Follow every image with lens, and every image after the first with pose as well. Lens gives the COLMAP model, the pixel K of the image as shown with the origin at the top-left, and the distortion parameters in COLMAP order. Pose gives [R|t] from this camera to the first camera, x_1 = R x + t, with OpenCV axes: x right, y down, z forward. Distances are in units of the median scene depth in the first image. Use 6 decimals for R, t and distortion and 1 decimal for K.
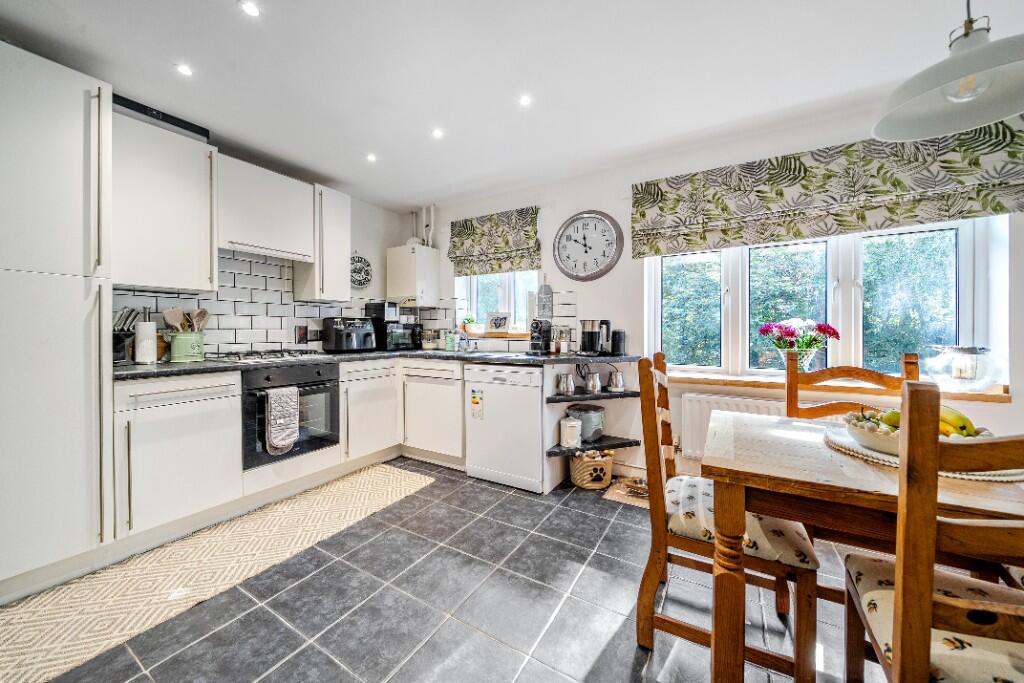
lens RADIAL K [[362.5, 0, 513.2], [0, 362.5, 334.4], [0, 0, 1]] dist [-0.002792, -0.000250]
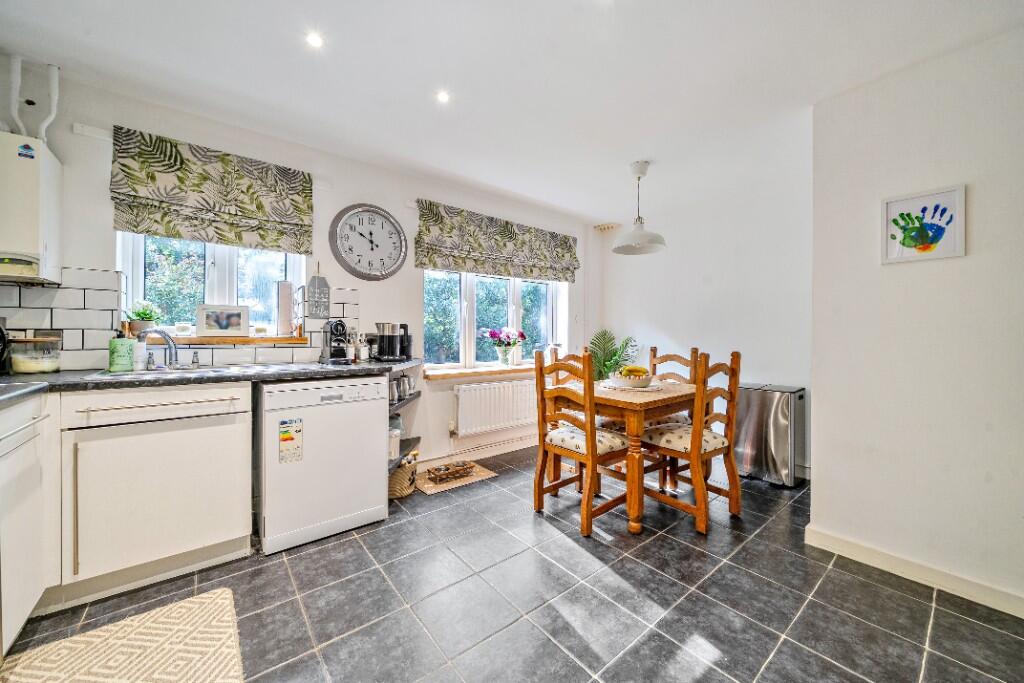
lens RADIAL K [[381.2, 0, 511.9], [0, 381.2, 338.3], [0, 0, 1]] dist [-0.003601, -0.000441]
pose [[0.346502, -0.000169, 0.938049, -0.553096], [0.009459, 0.999950, -0.003314, 0.005973], [-0.938001, 0.010021, 0.346486, 0.312494]]
